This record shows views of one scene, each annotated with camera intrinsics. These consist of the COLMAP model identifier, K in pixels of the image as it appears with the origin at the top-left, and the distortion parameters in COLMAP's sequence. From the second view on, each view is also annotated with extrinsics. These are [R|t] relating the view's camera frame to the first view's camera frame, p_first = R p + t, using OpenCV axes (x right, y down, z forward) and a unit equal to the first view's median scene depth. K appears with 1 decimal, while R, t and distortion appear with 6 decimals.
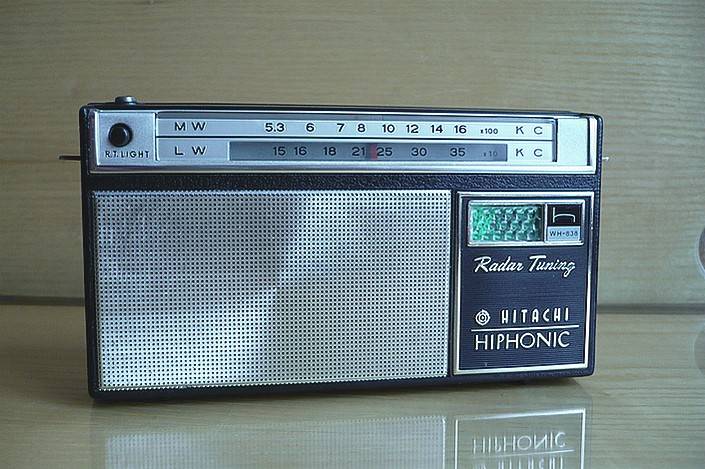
lens RADIAL K [[757.3, 0, 352.3], [0, 757.3, 235.3], [0, 0, 1]] dist [-0.095046, 0.000000]
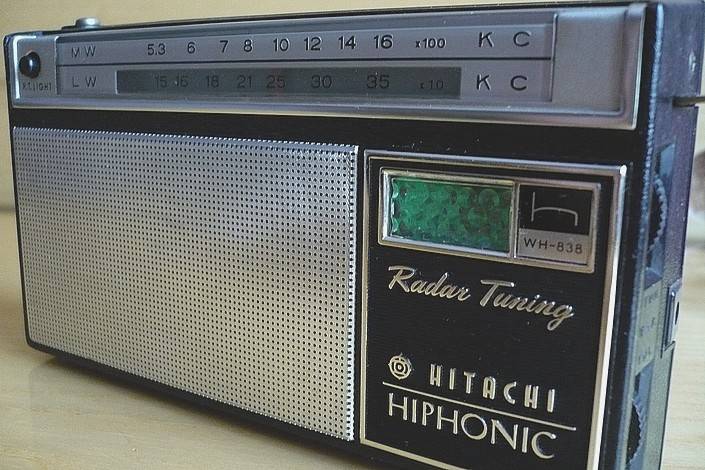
lens RADIAL K [[757.3, 0, 352.1], [0, 757.3, 233.7], [0, 0, 1]] dist [-0.095046, 0.000000]
pose [[0.736531, 0.135602, -0.662672, 0.518279], [-0.062542, 0.989155, 0.132897, -0.069377], [0.673506, -0.056438, 0.737024, 0.543367]]
